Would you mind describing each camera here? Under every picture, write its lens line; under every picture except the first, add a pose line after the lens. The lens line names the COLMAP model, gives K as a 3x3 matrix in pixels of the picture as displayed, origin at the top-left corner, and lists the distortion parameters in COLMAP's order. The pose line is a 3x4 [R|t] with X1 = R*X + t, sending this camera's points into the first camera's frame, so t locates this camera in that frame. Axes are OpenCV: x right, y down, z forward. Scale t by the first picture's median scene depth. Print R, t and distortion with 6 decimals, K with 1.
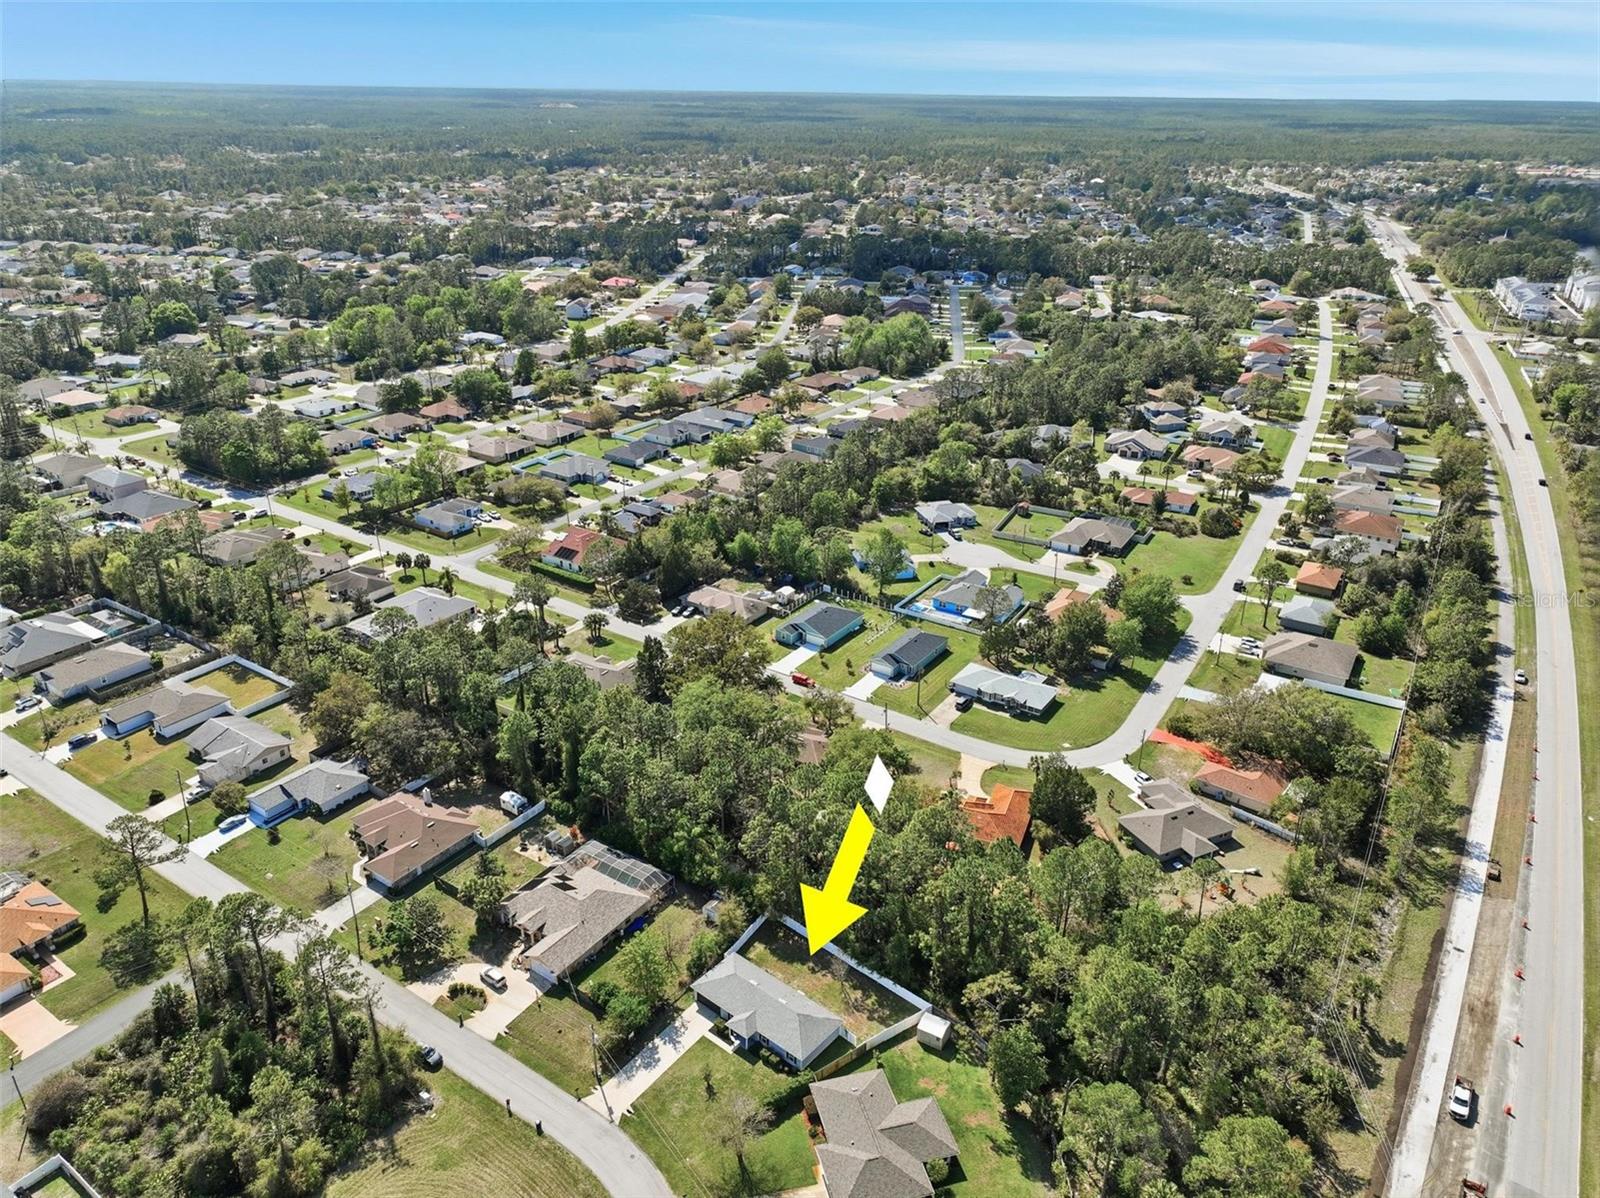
lens RADIAL K [[1108.5, 0, 800.0], [0, 1108.5, 599.0], [0, 0, 1]] dist [-0.005307, 0.028588]
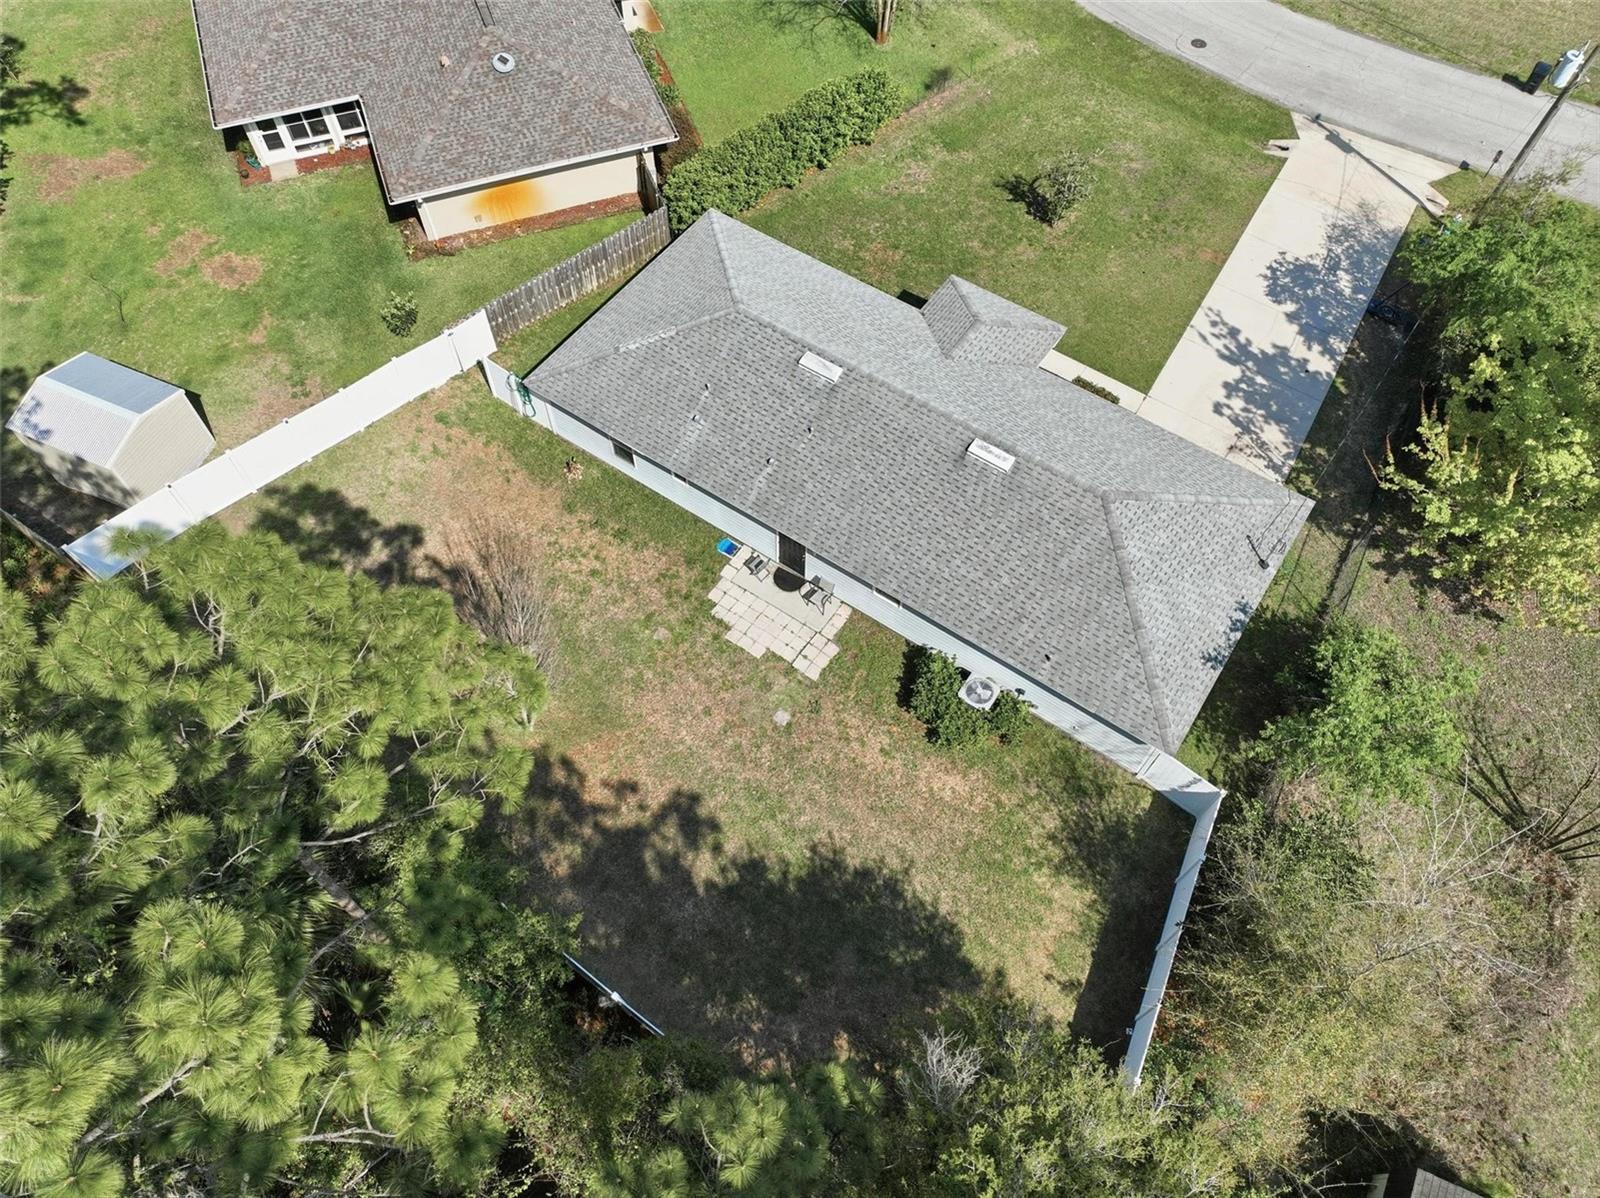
lens RADIAL K [[1108.5, 0, 800.0], [0, 1108.5, 599.0], [0, 0, 1]] dist [-0.005307, 0.028588]
pose [[-0.995643, 0.074410, -0.056199, 0.001110], [-0.047439, 0.114673, 0.992270, 0.173204], [0.080279, 0.990613, -0.110643, 1.079689]]
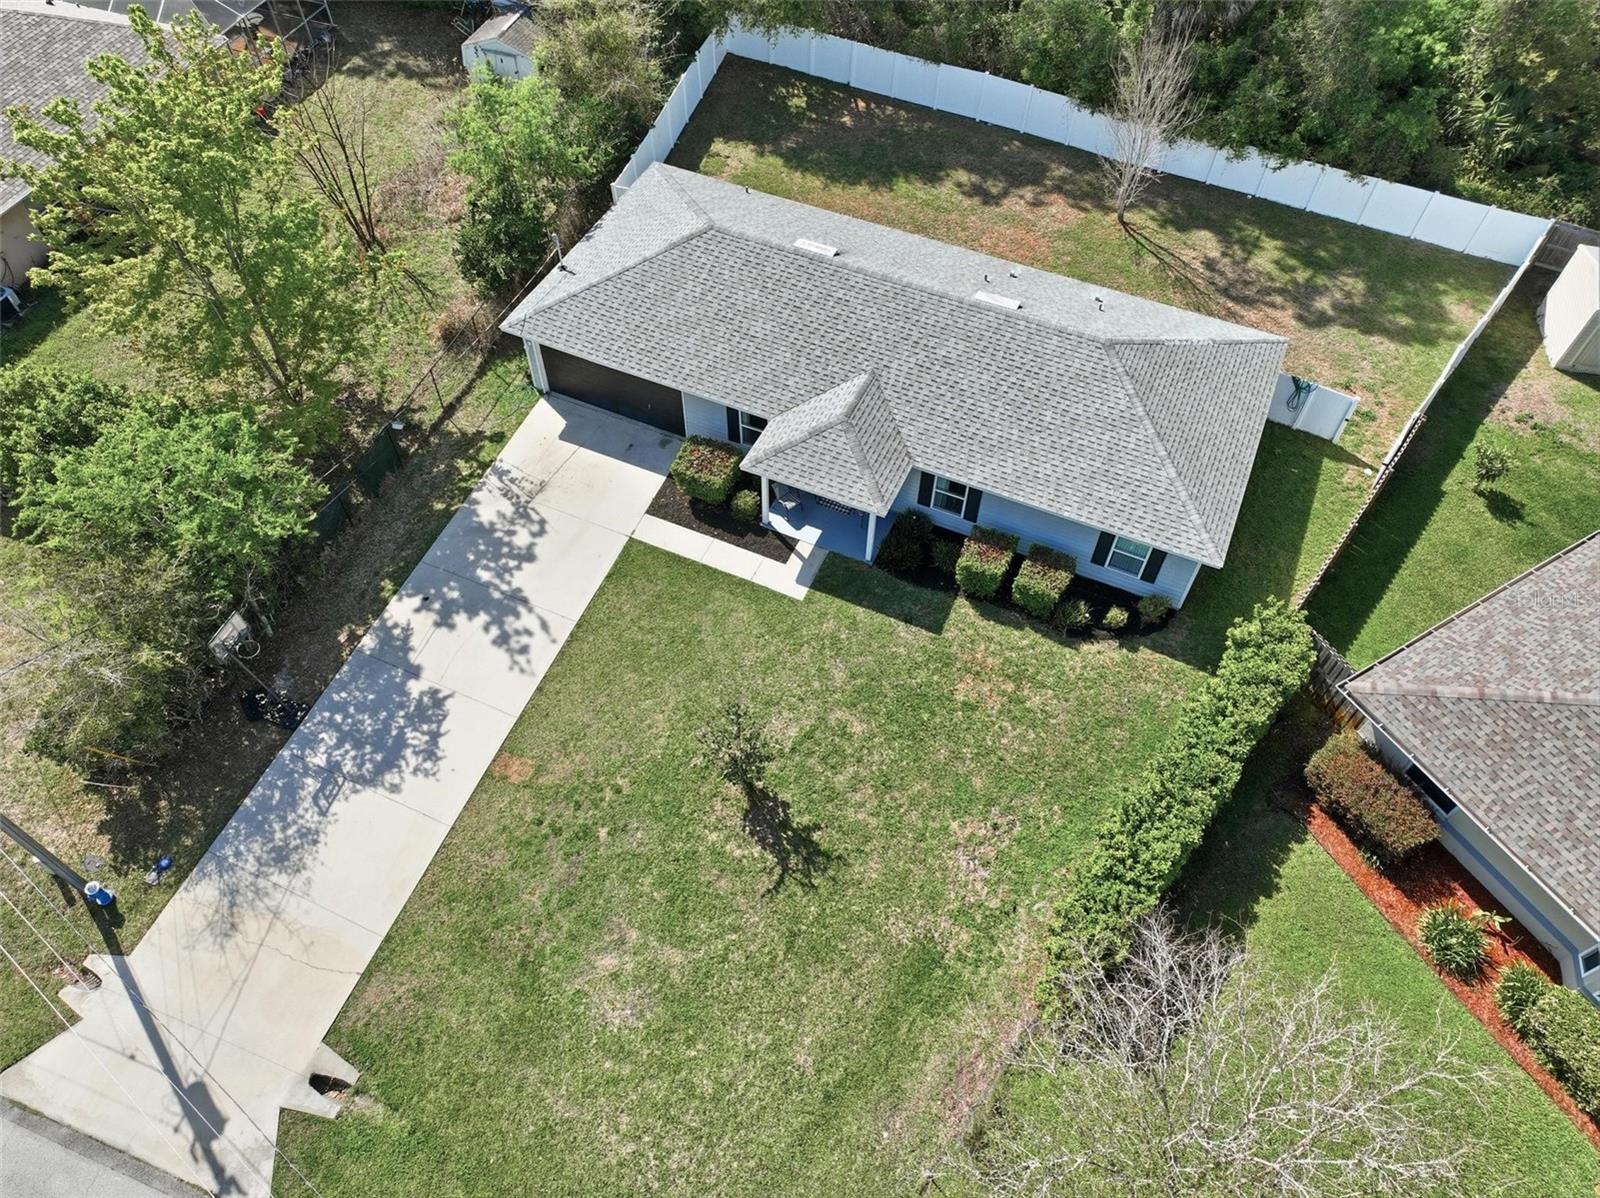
lens RADIAL K [[1136.8, 0, 800.0], [0, 1136.8, 599.0], [0, 0, 1]] dist [-0.008352, -0.002740]
pose [[0.965960, -0.207823, 0.154048, -0.093091], [0.105360, 0.859920, 0.499437, 0.309142], [-0.236264, -0.466206, 0.852544, 0.825880]]
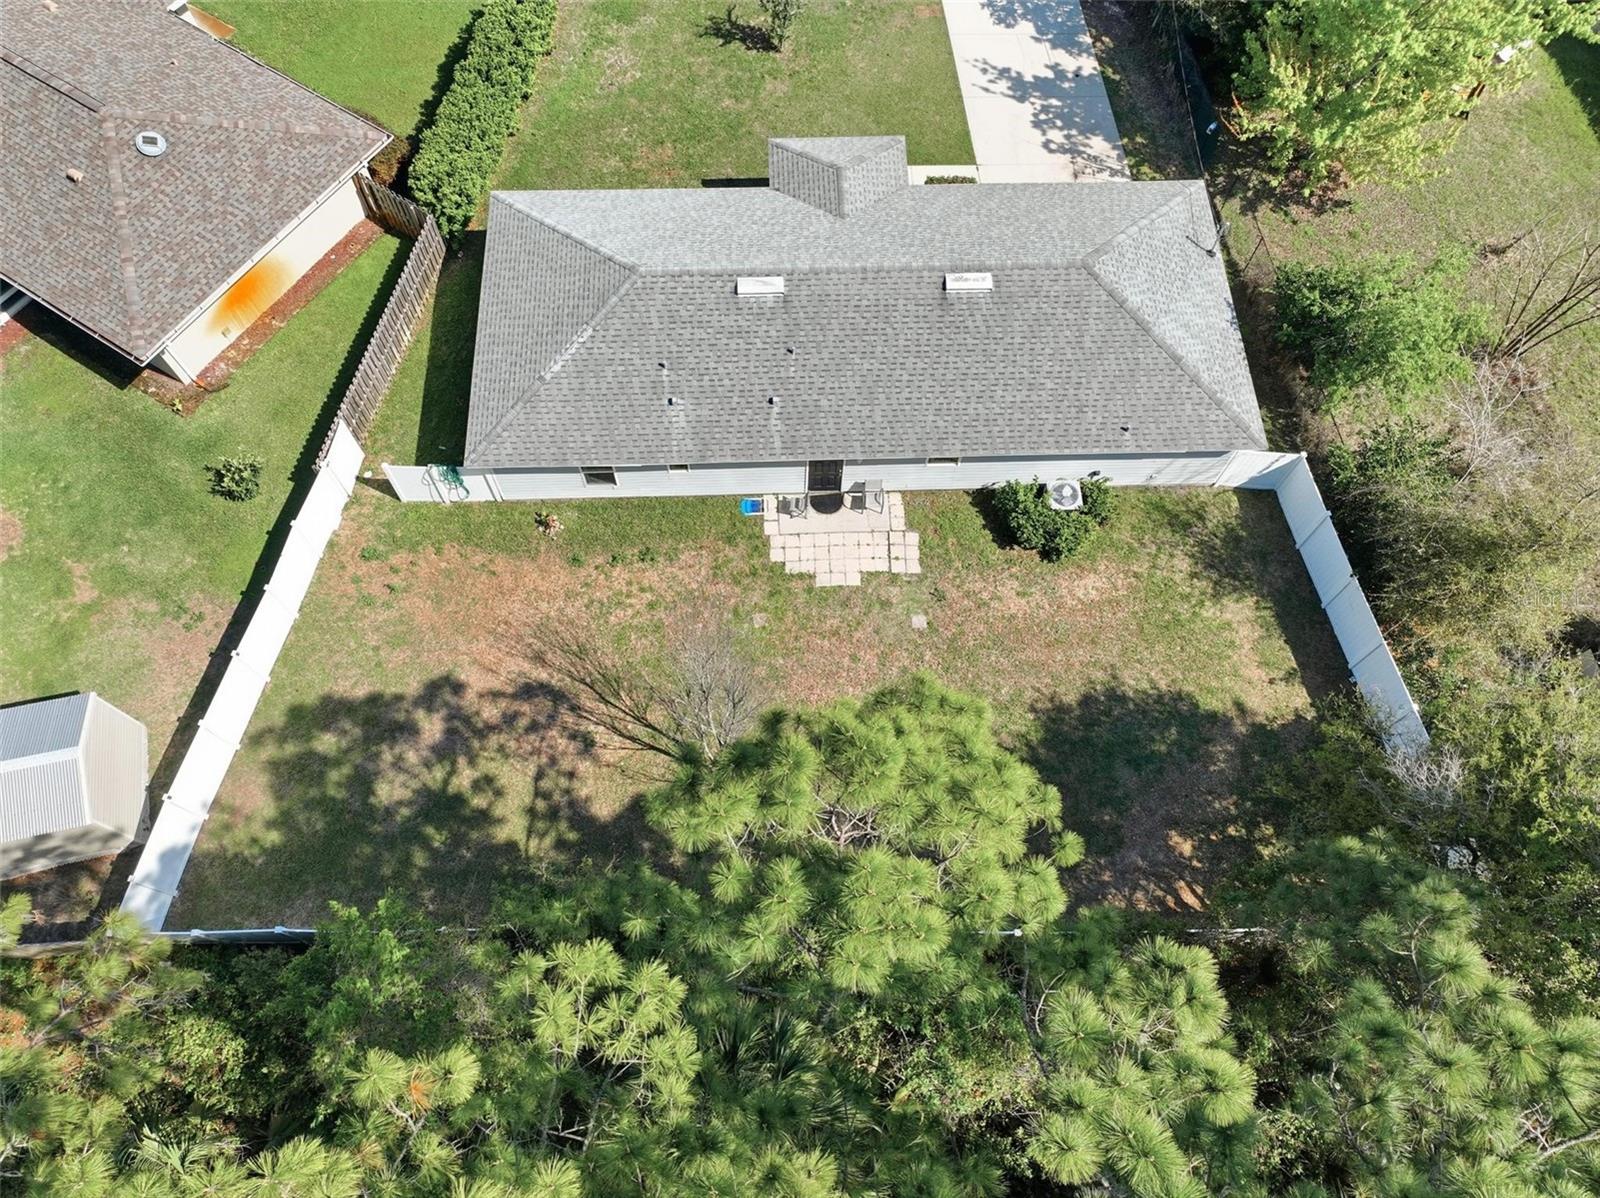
lens RADIAL K [[1108.5, 0, 800.0], [0, 1108.5, 599.0], [0, 0, 1]] dist [-0.005307, 0.028588]
pose [[-0.747873, 0.602228, -0.279298, 0.062783], [-0.283439, 0.090772, 0.954685, 0.191437], [0.600290, 0.793147, 0.102809, 1.042558]]
